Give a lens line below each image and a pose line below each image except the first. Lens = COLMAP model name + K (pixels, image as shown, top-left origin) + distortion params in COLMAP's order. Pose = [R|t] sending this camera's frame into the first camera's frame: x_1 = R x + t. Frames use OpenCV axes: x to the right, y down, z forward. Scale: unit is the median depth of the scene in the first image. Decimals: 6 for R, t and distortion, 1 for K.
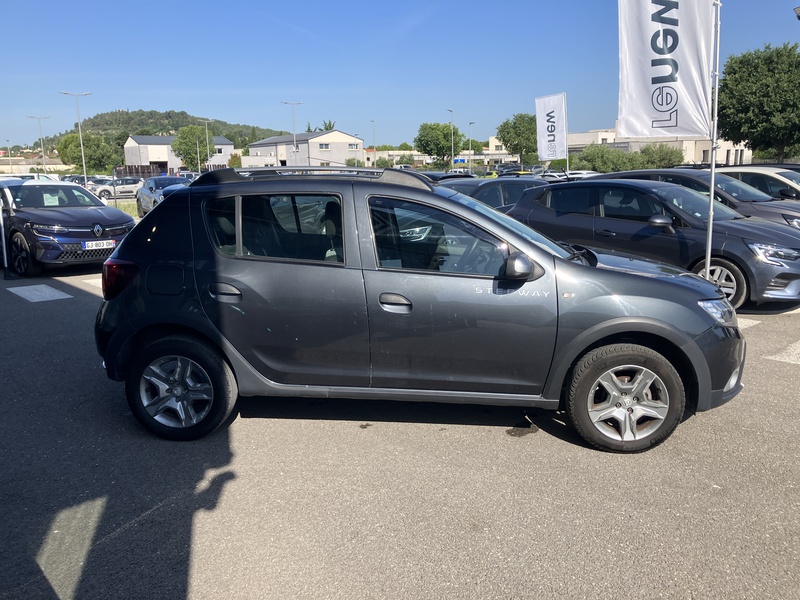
lens RADIAL K [[655.0, 0, 404.4], [0, 655.0, 302.5], [0, 0, 1]] dist [0.037122, -0.041022]
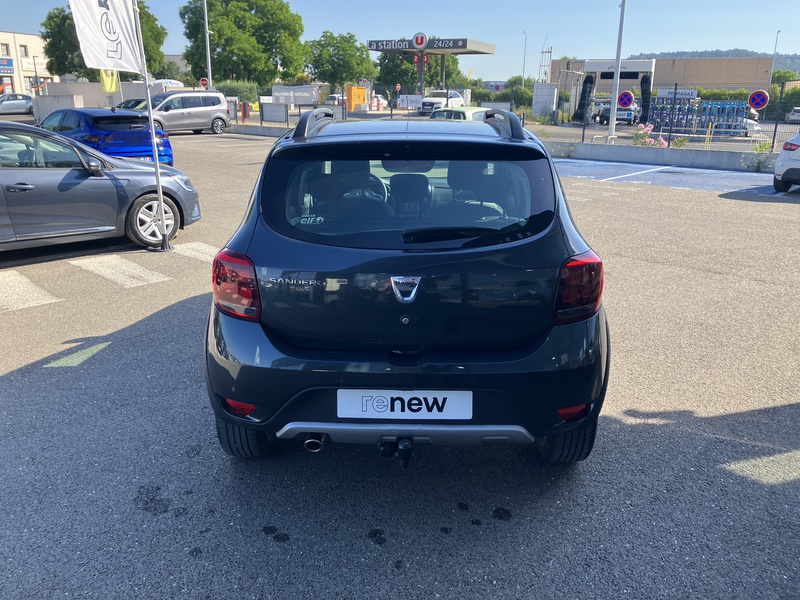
lens RADIAL K [[655.0, 0, 398.5], [0, 655.0, 299.1], [0, 0, 1]] dist [0.037122, -0.041022]
pose [[-0.050845, -0.280071, 0.958632, -0.392504], [0.187513, 0.940126, 0.284609, -0.089731], [-0.980945, 0.194227, 0.004716, 0.431907]]
